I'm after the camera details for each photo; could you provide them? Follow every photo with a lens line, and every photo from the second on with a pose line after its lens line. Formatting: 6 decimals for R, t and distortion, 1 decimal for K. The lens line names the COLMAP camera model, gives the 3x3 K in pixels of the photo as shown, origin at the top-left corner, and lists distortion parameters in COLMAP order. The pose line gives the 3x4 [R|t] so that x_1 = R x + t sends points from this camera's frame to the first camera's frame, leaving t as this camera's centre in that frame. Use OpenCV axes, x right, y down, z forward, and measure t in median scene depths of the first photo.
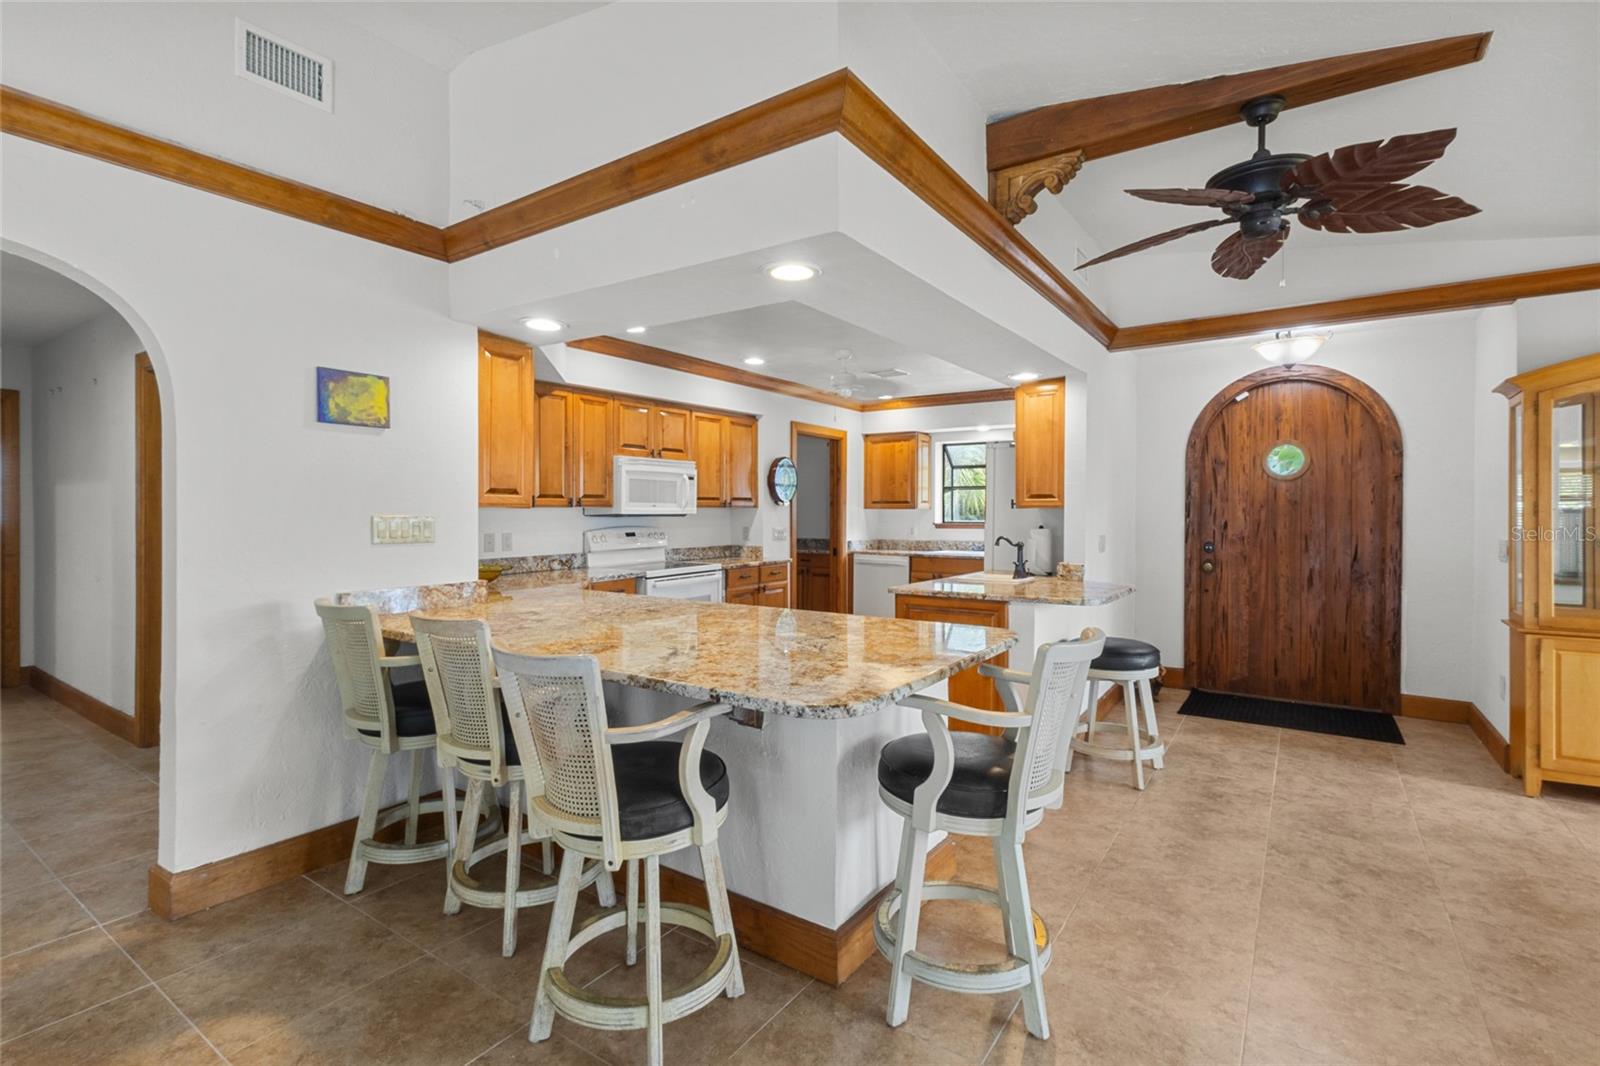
lens RADIAL K [[745.5, 0, 792.9], [0, 745.5, 512.9], [0, 0, 1]] dist [-0.002489, -0.000907]
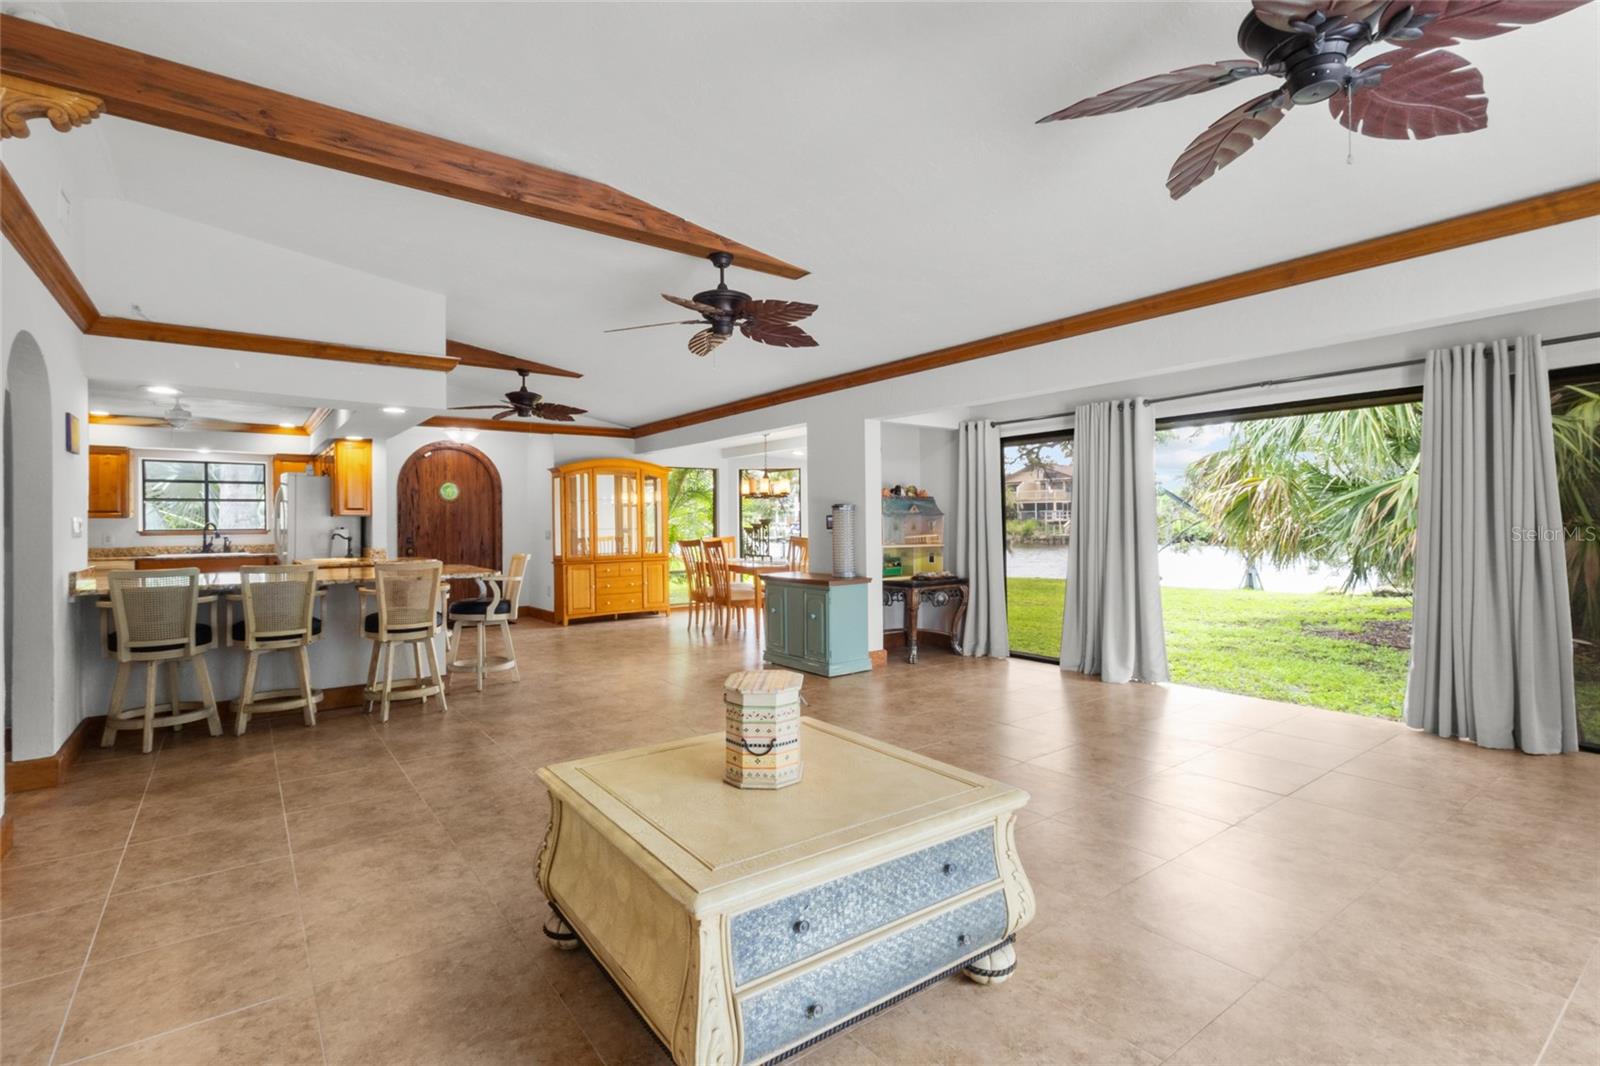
lens RADIAL K [[745.5, 0, 812.4], [0, 745.5, 532.5], [0, 0, 1]] dist [-0.002489, -0.000907]
pose [[0.308513, -0.014000, 0.951117, -0.750743], [0.007080, 0.999898, 0.012421, 0.013063], [-0.951194, 0.002902, 0.308580, -0.390089]]
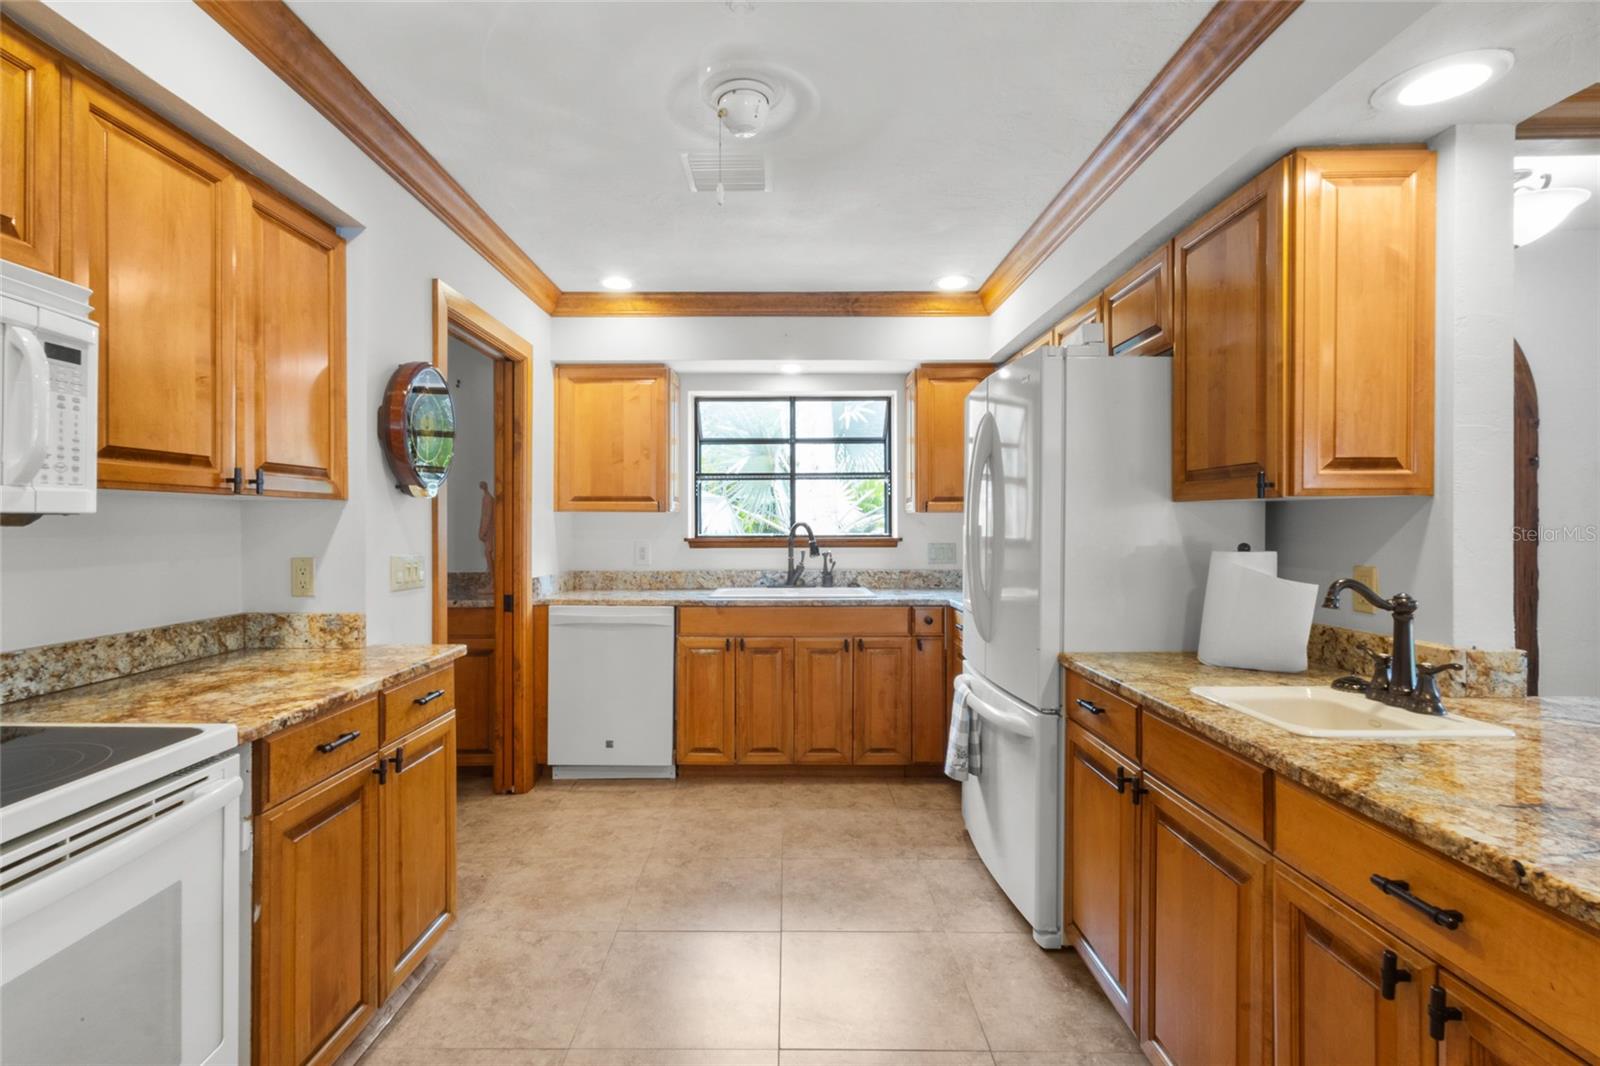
lens RADIAL K [[745.5, 0, 784.8], [0, 745.5, 526.3], [0, 0, 1]] dist [-0.002489, -0.000907]
pose [[0.824803, -0.005042, 0.565398, -0.084158], [0.005092, 0.999986, 0.001488, 0.006121], [-0.565397, 0.001652, 0.824817, 0.694782]]
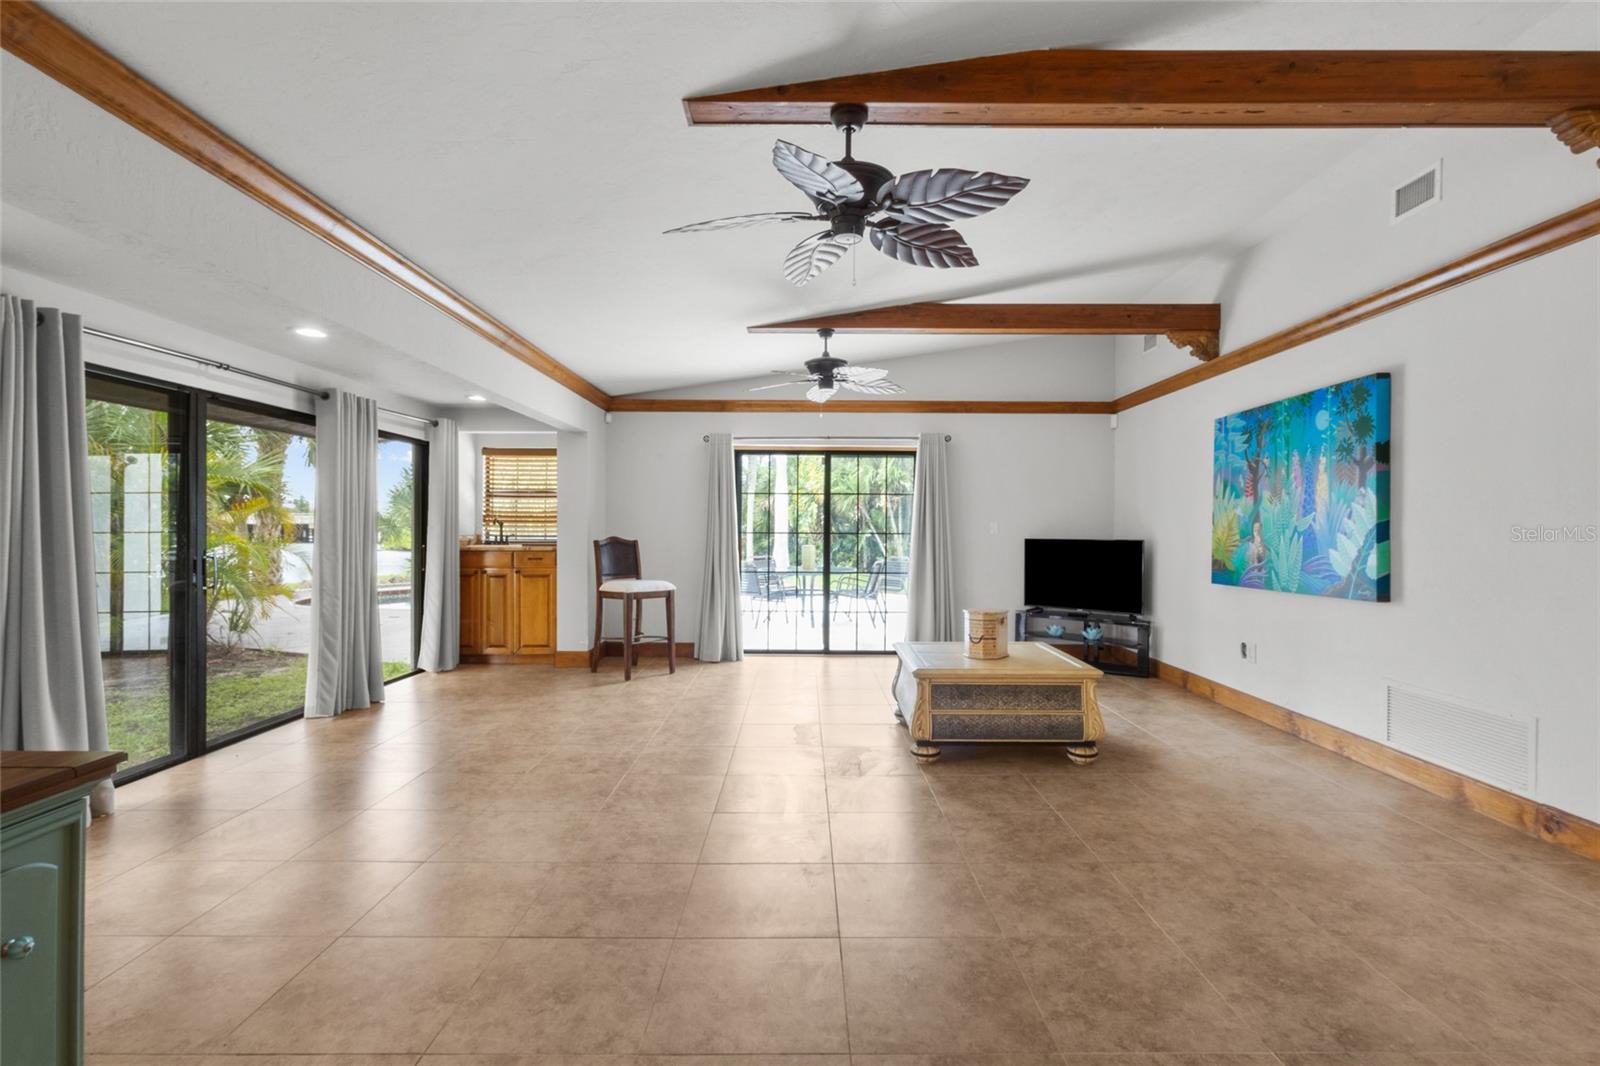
lens RADIAL K [[745.5, 0, 801.0], [0, 745.5, 532.9], [0, 0, 1]] dist [-0.002489, -0.000907]
pose [[-0.828417, -0.004140, -0.560096, 0.196940], [-0.005936, 0.999981, 0.001388, 0.013995], [0.560080, 0.004474, -0.828427, 0.286557]]
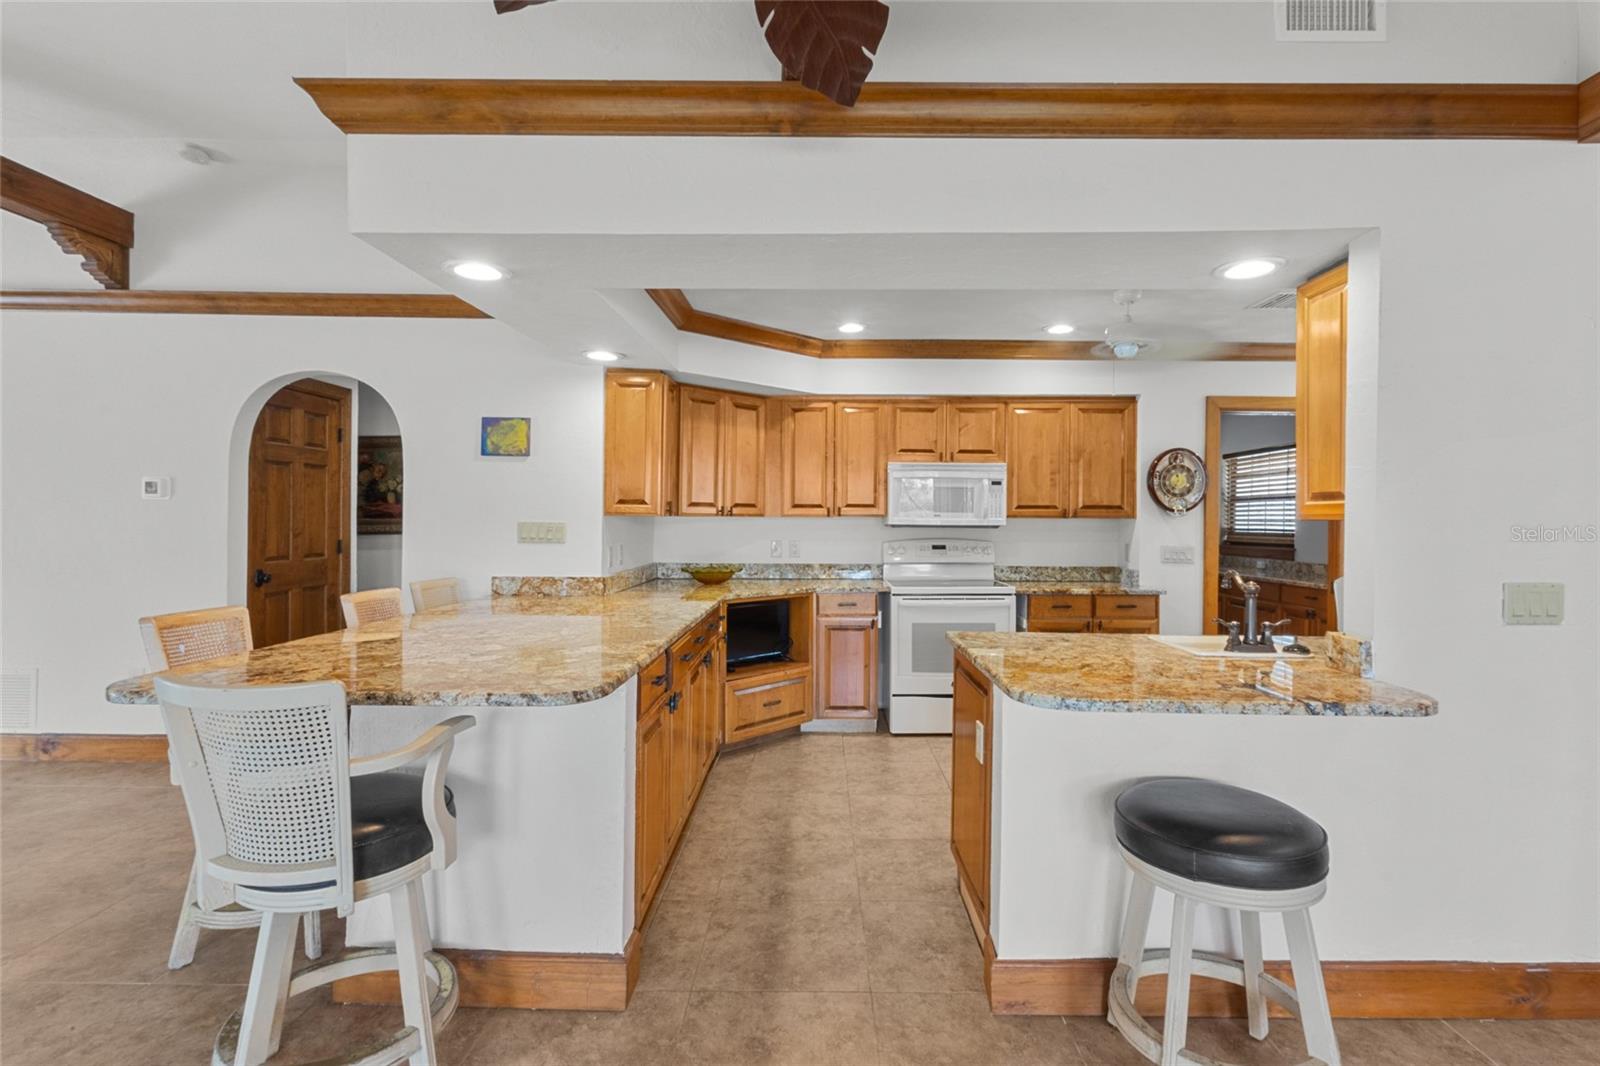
lens RADIAL K [[745.5, 0, 803.8], [0, 745.5, 523.3], [0, 0, 1]] dist [-0.002489, -0.000907]
pose [[0.561711, 0.007082, -0.827303, 0.440854], [-0.010308, 0.999946, 0.001562, 0.000006], [0.827270, 0.007650, 0.561753, 0.344920]]
